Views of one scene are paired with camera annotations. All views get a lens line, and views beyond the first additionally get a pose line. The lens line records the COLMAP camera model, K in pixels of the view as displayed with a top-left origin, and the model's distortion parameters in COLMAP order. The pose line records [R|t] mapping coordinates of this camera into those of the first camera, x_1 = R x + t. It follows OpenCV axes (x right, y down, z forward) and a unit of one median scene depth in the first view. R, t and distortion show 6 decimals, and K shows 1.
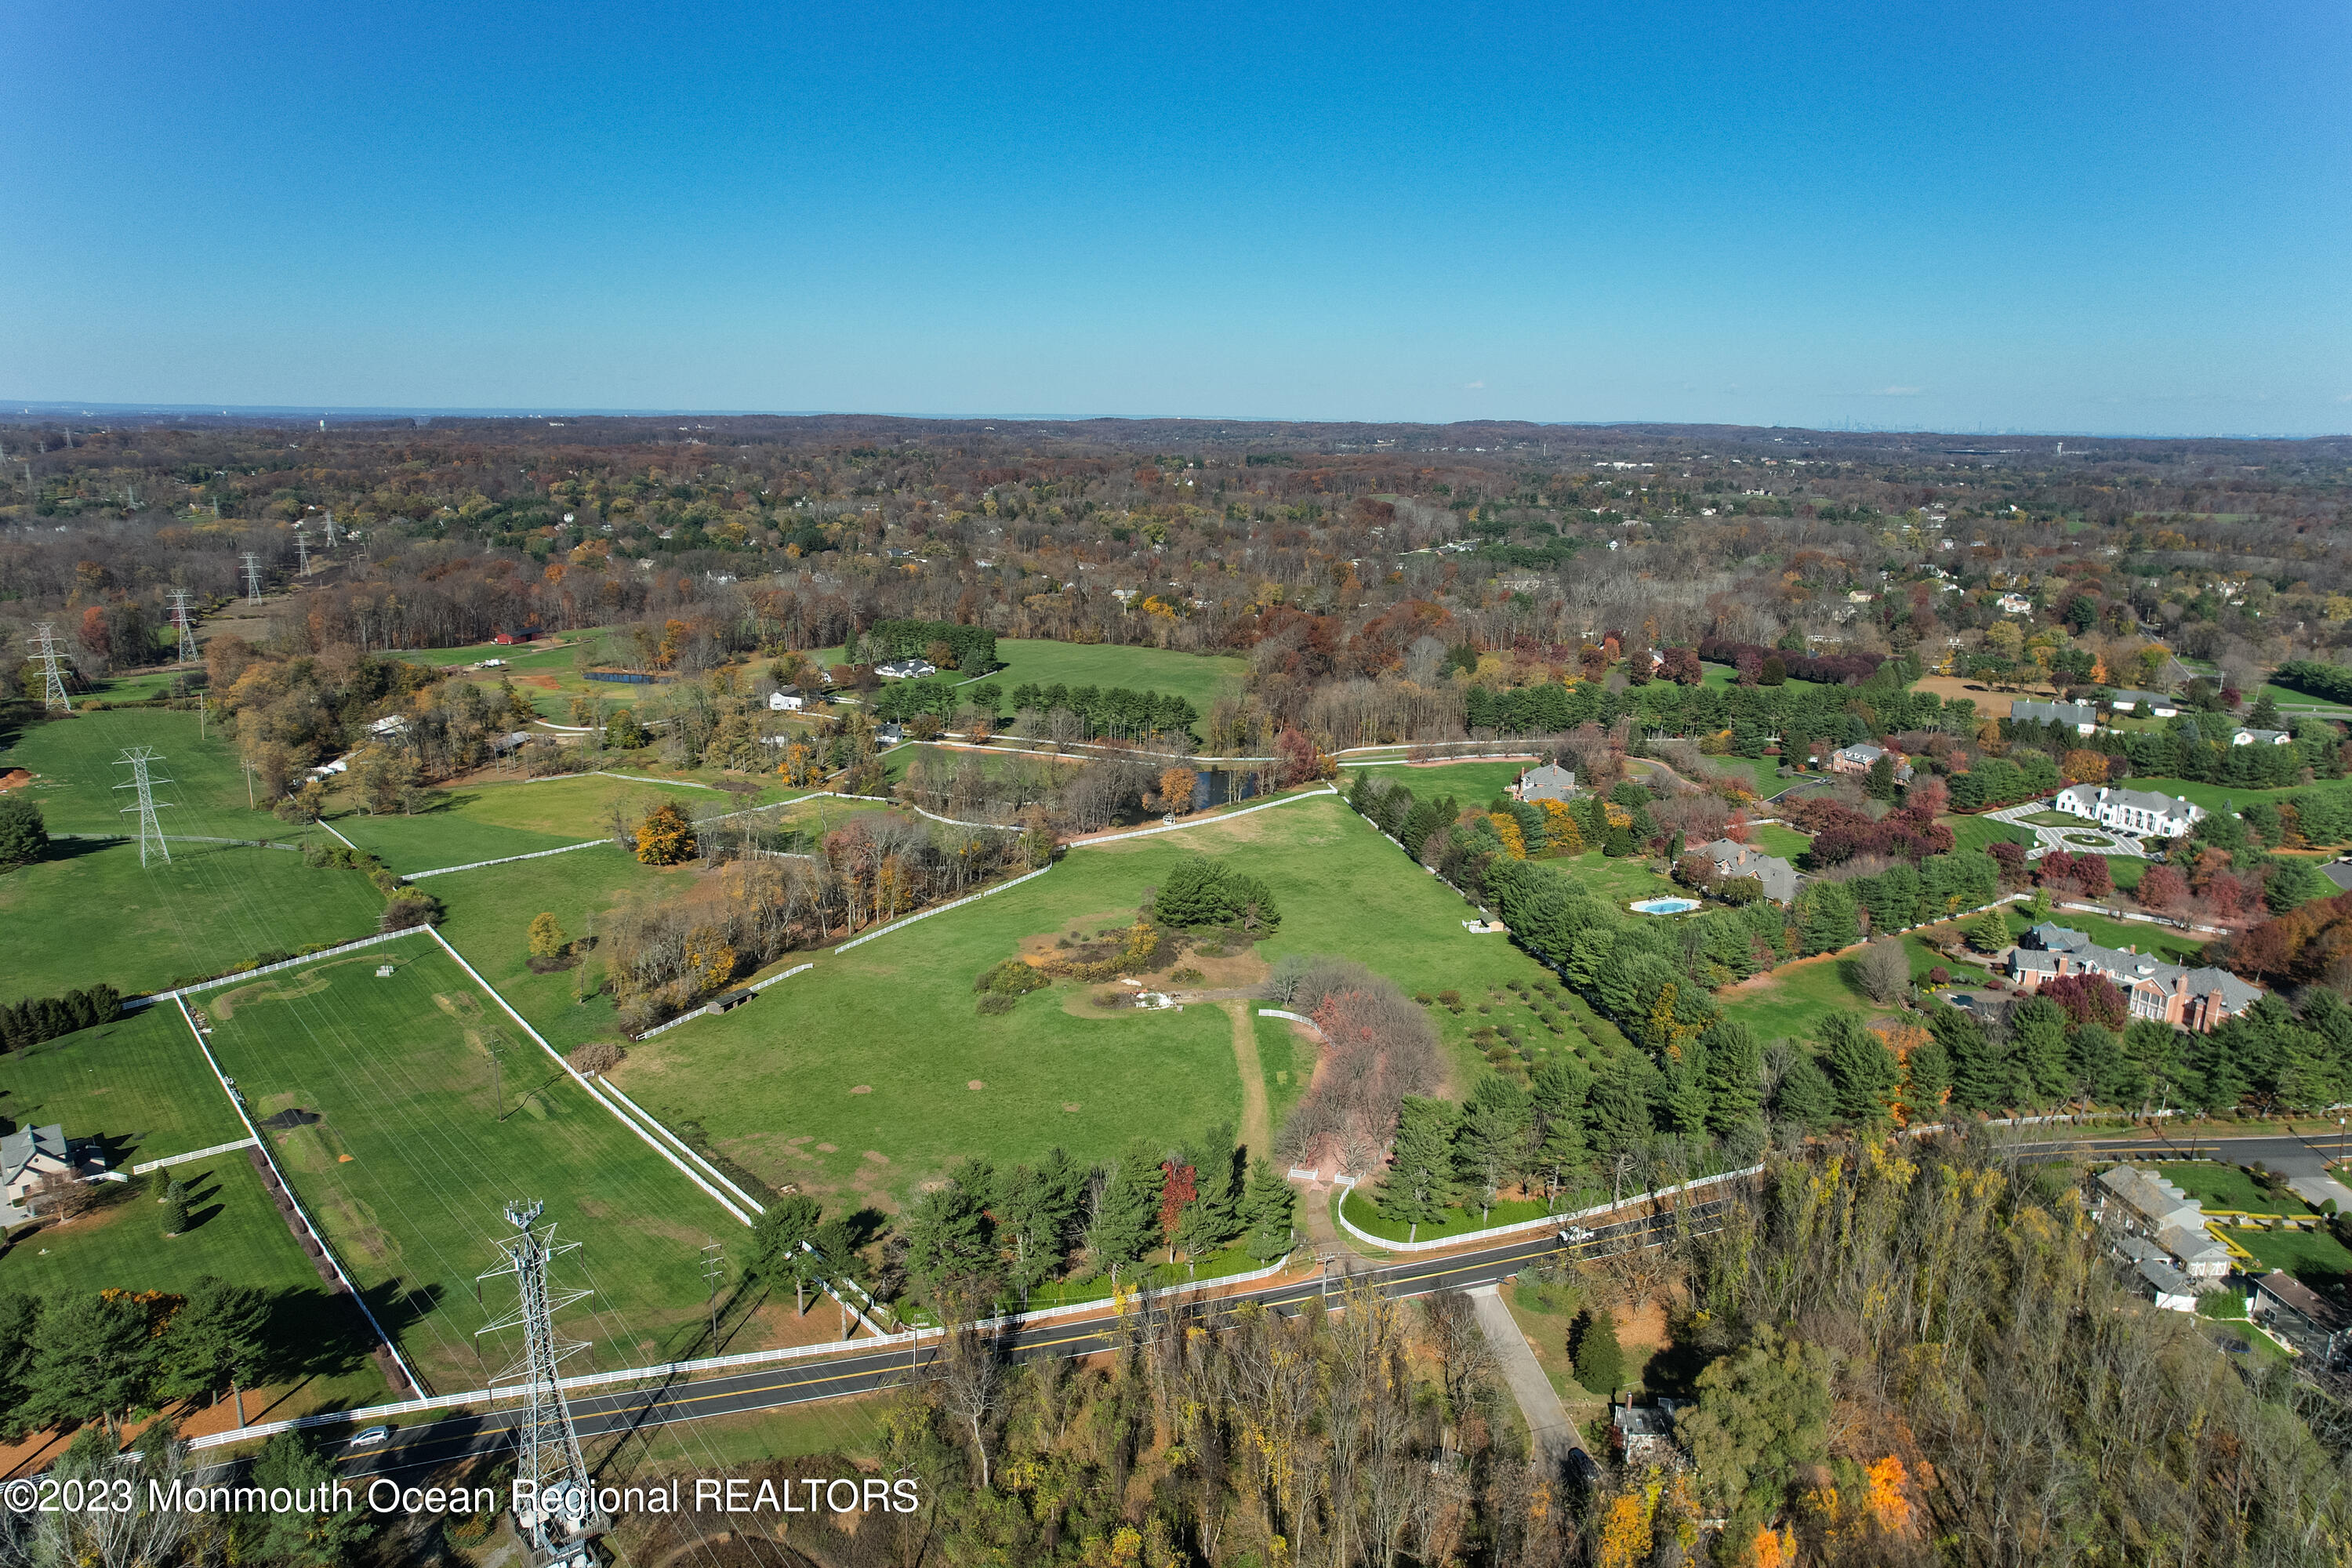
lens RADIAL K [[1489.4, 0, 1184.8], [0, 1489.4, 771.1], [0, 0, 1]] dist [-0.049135, 0.069935]
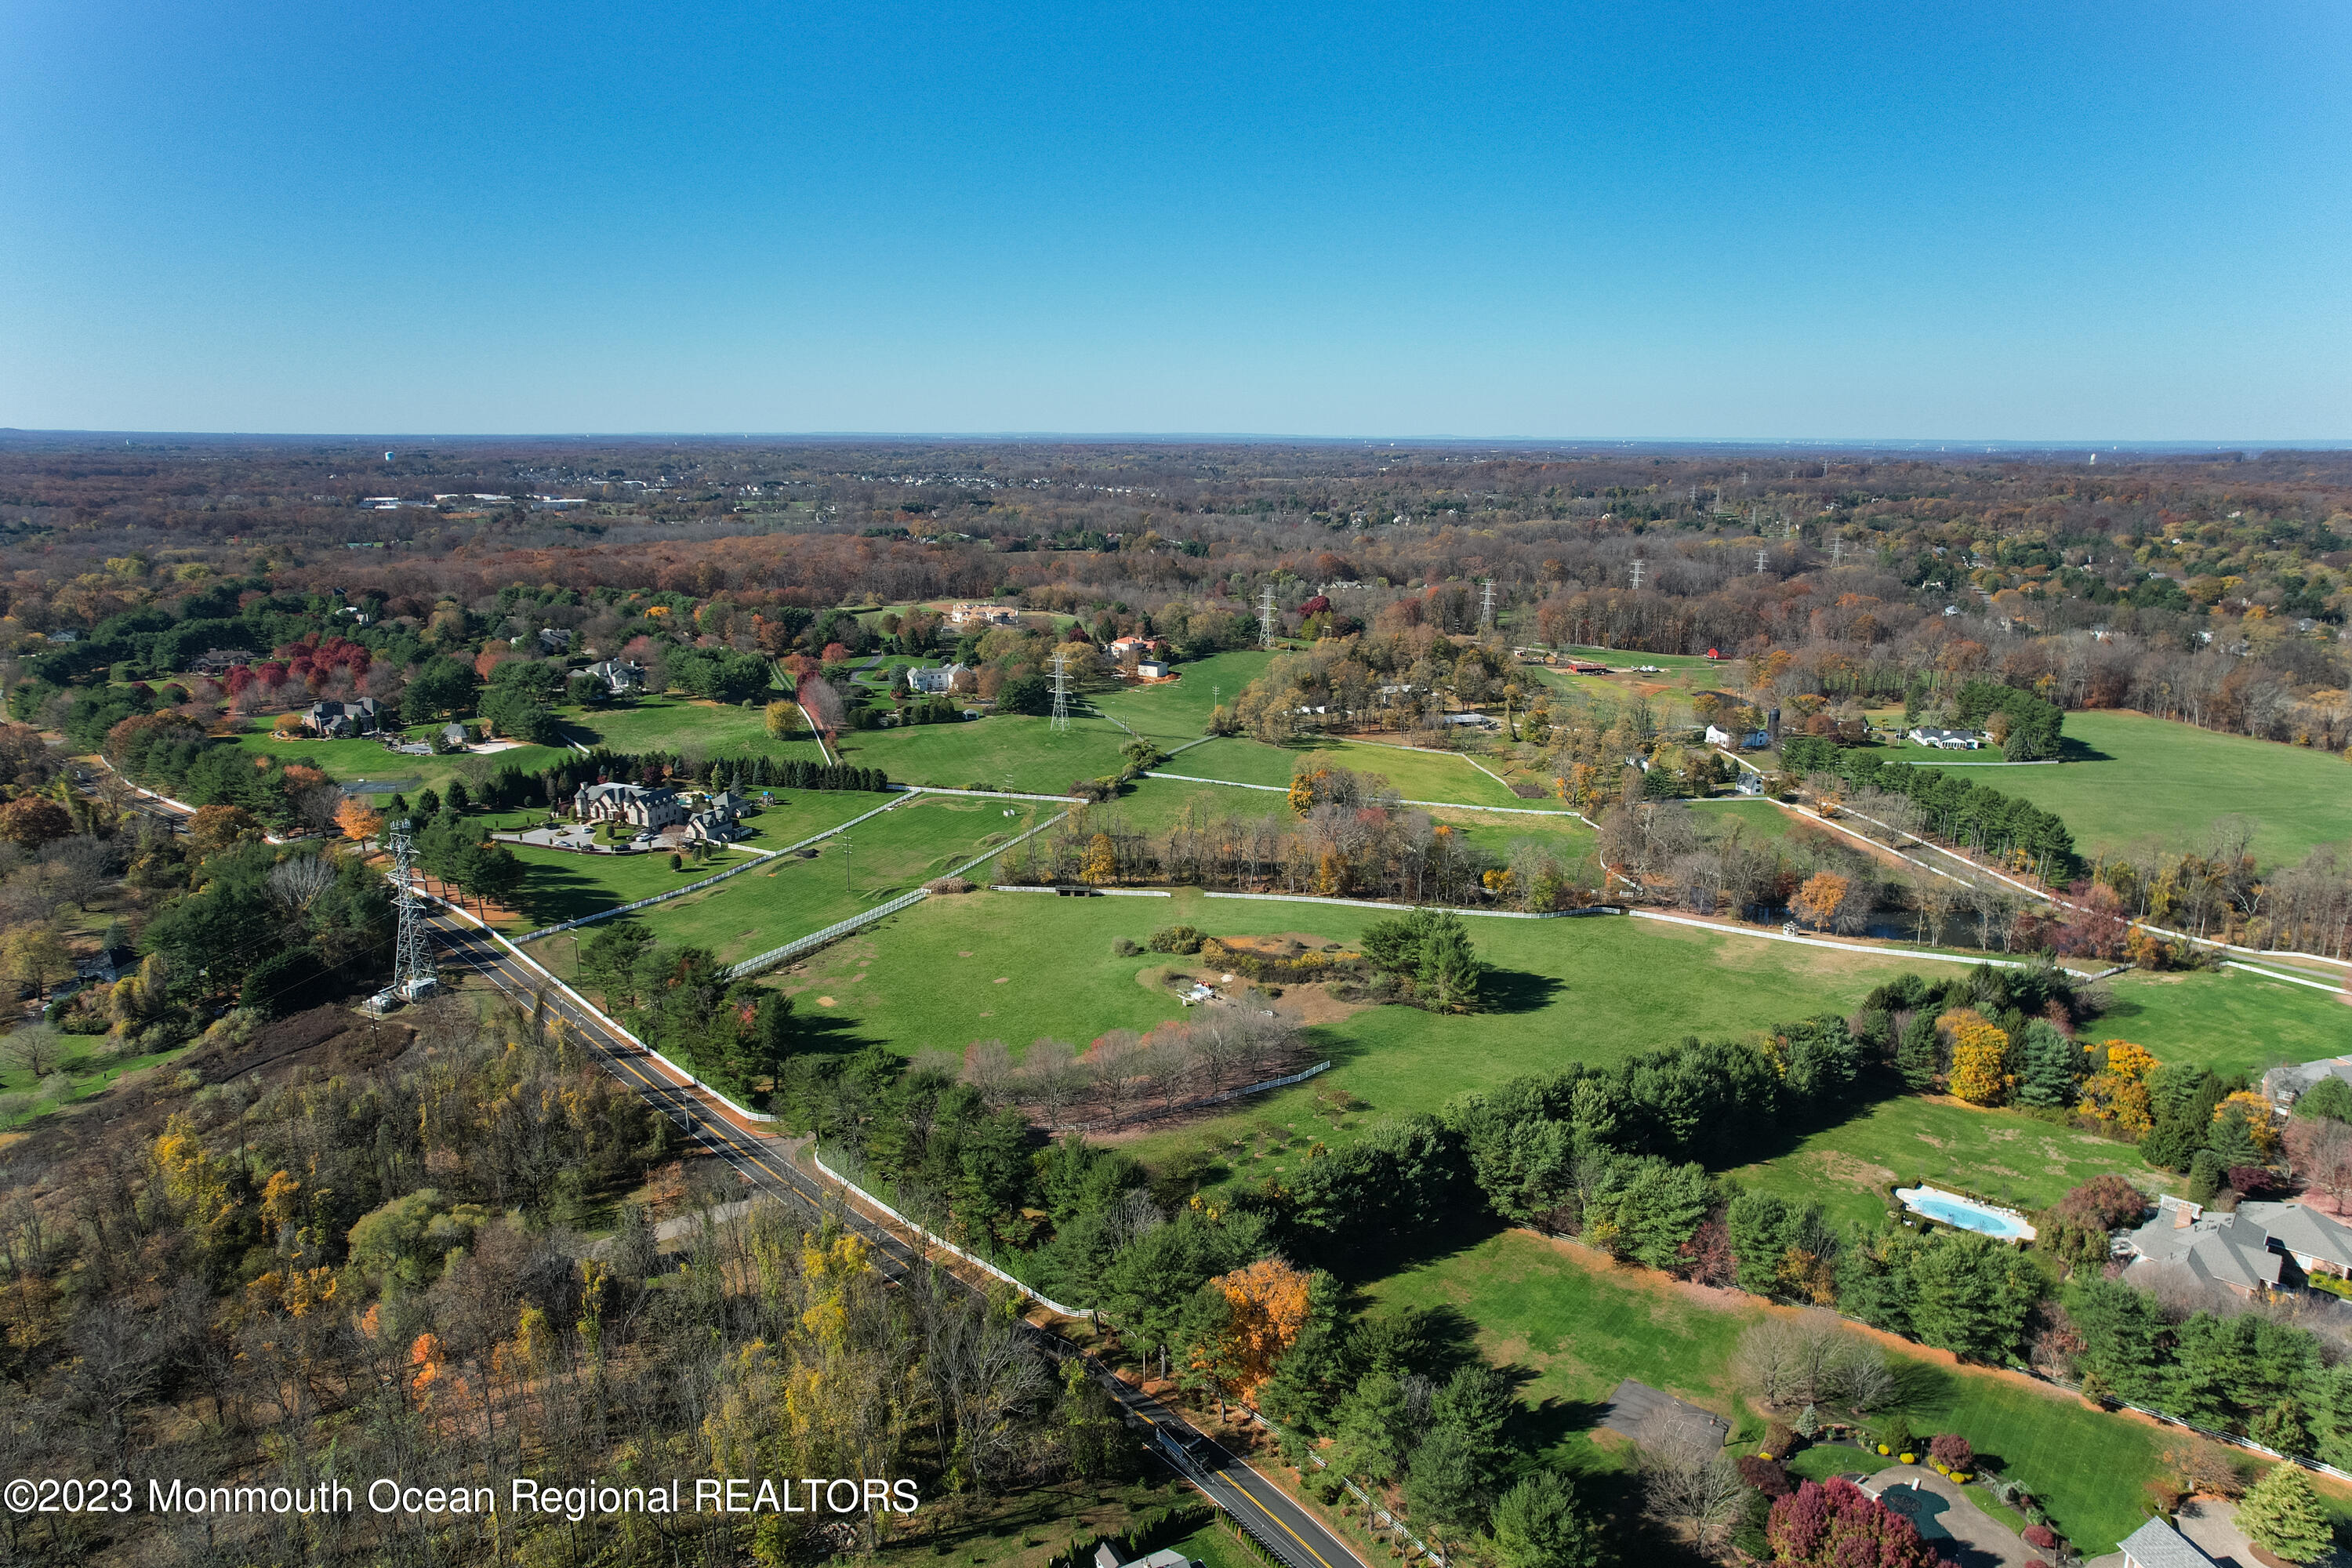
lens RADIAL K [[1489.4, 0, 1184.8], [0, 1489.4, 771.1], [0, 0, 1]] dist [-0.049135, 0.069935]
pose [[0.424422, 0.194358, -0.884359, 0.564587], [-0.214467, 0.970477, 0.110357, -0.071806], [0.879699, 0.142828, 0.453575, 0.320613]]
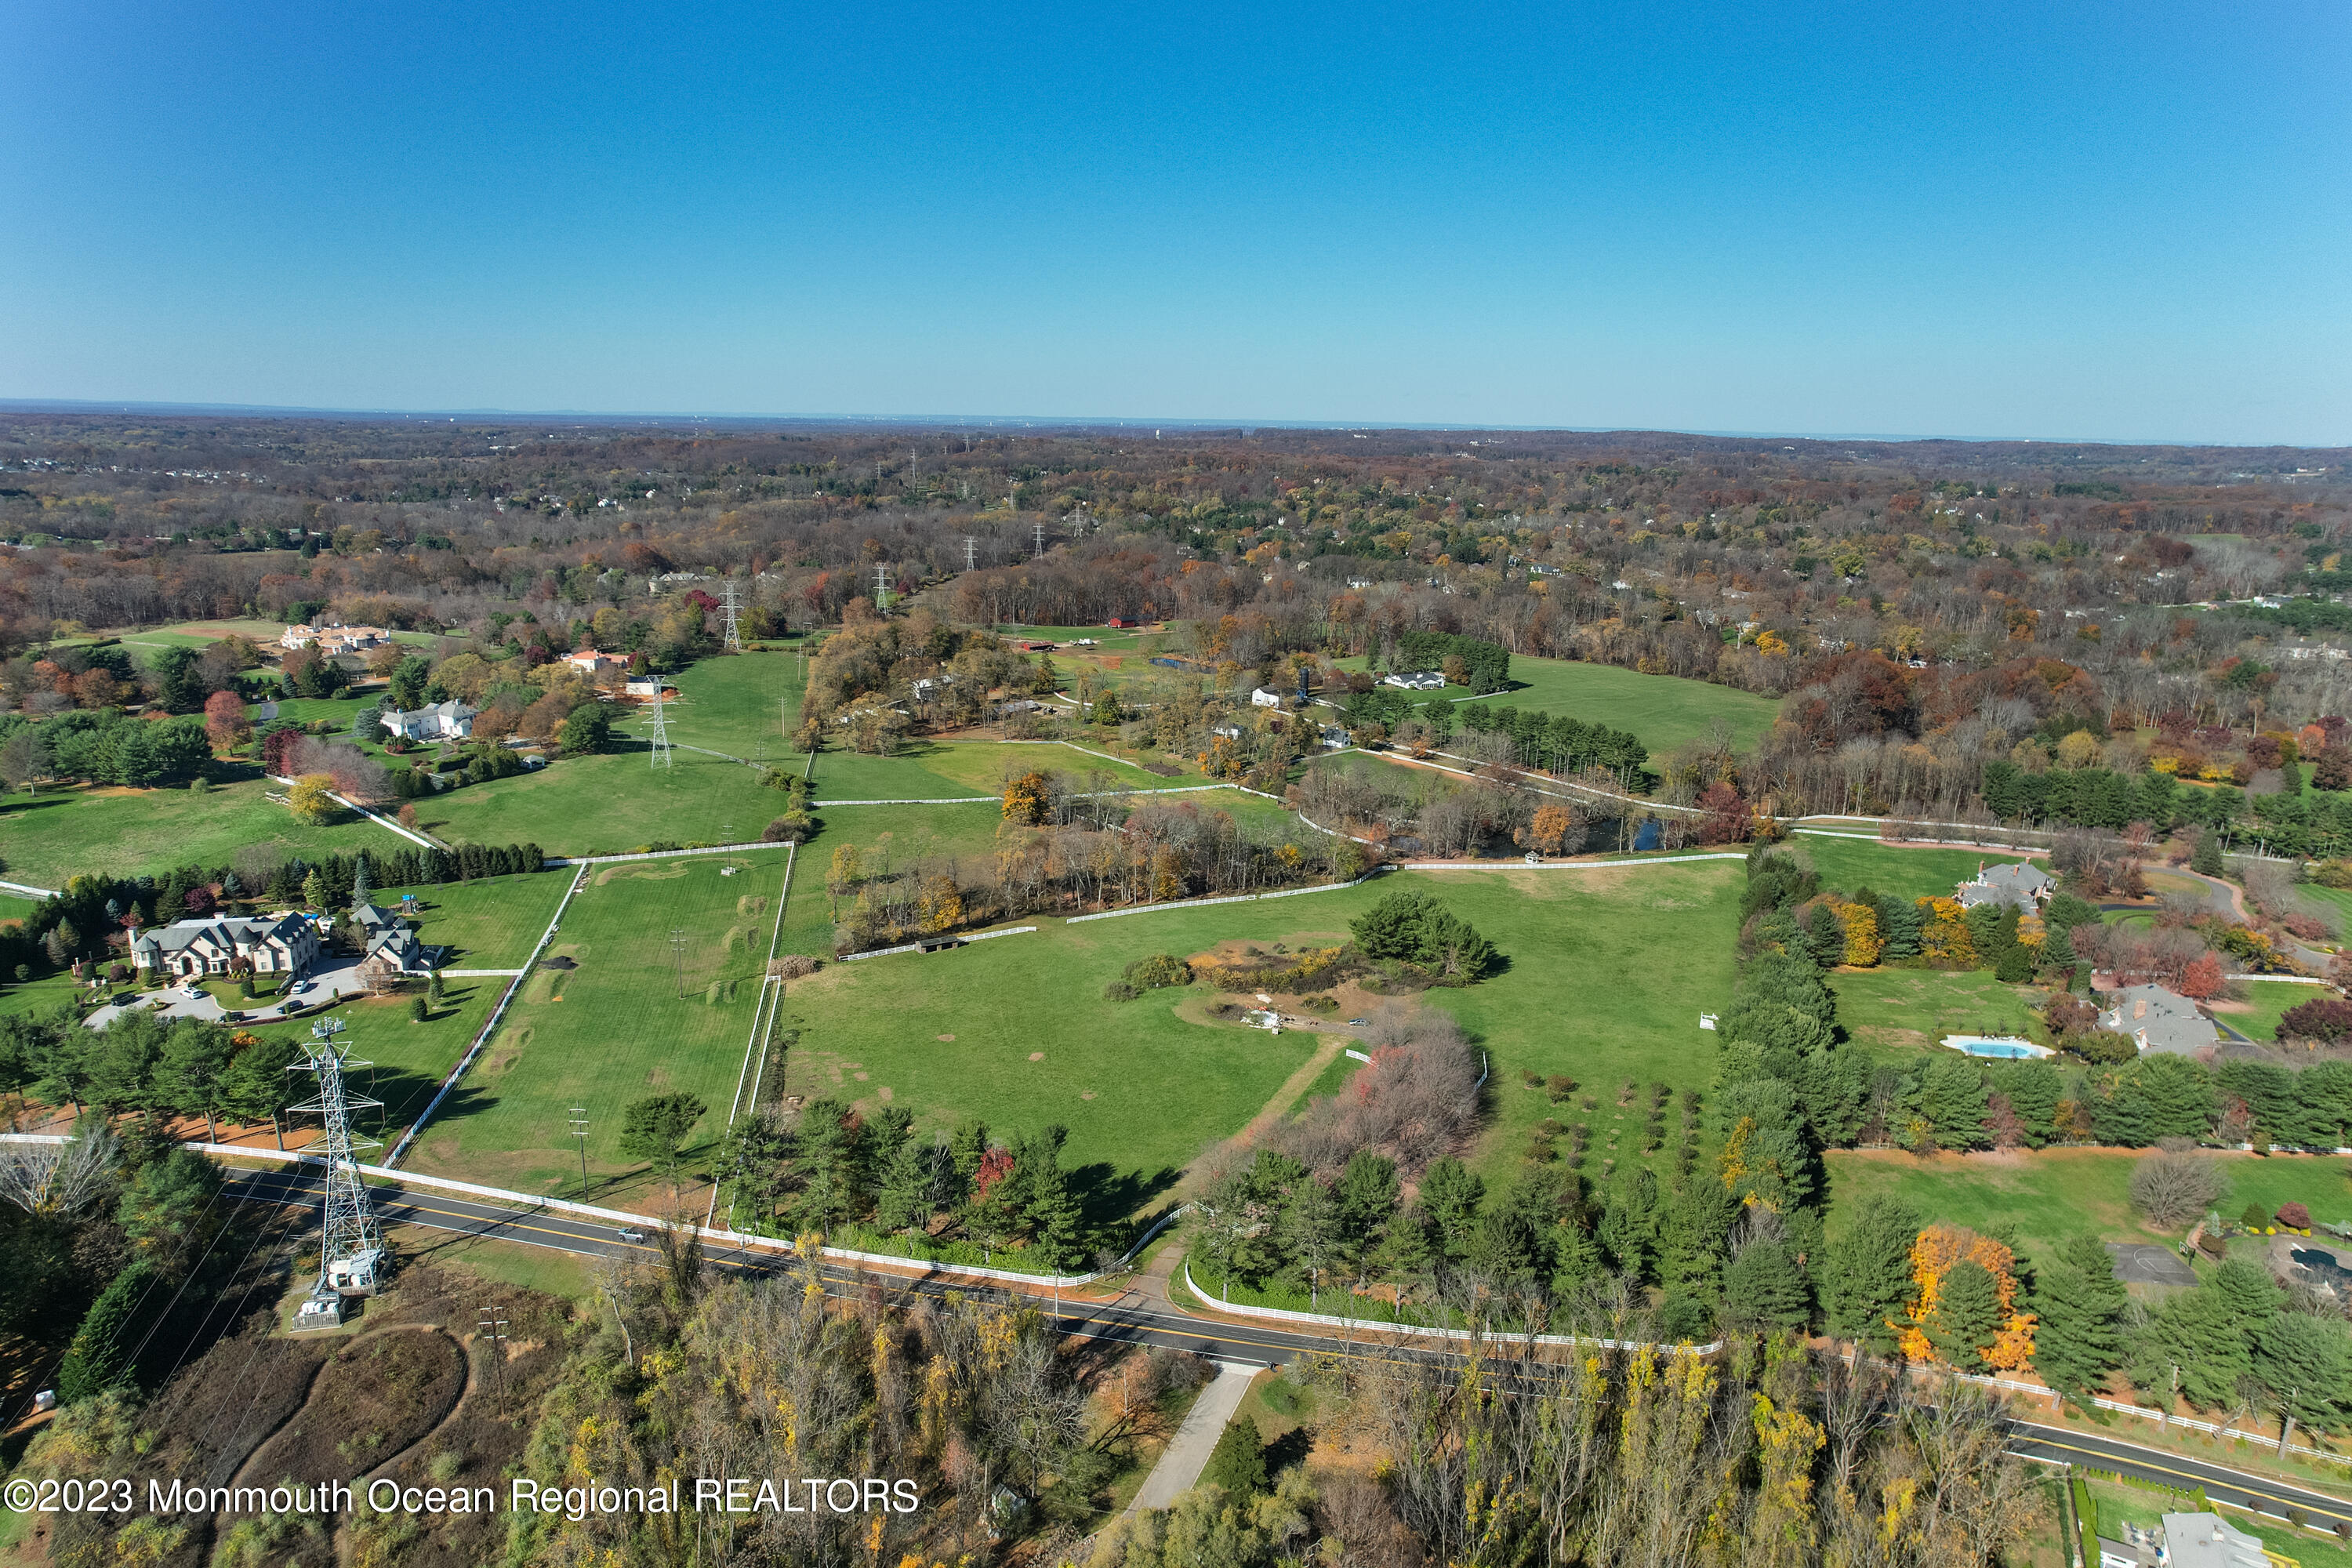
lens RADIAL K [[1489.4, 0, 1184.8], [0, 1489.4, 771.1], [0, 0, 1]] dist [-0.049135, 0.069935]
pose [[0.863506, 0.121160, -0.489569, 0.256197], [-0.126344, 0.991729, 0.022588, -0.015510], [0.488257, 0.042349, 0.871672, 0.071841]]
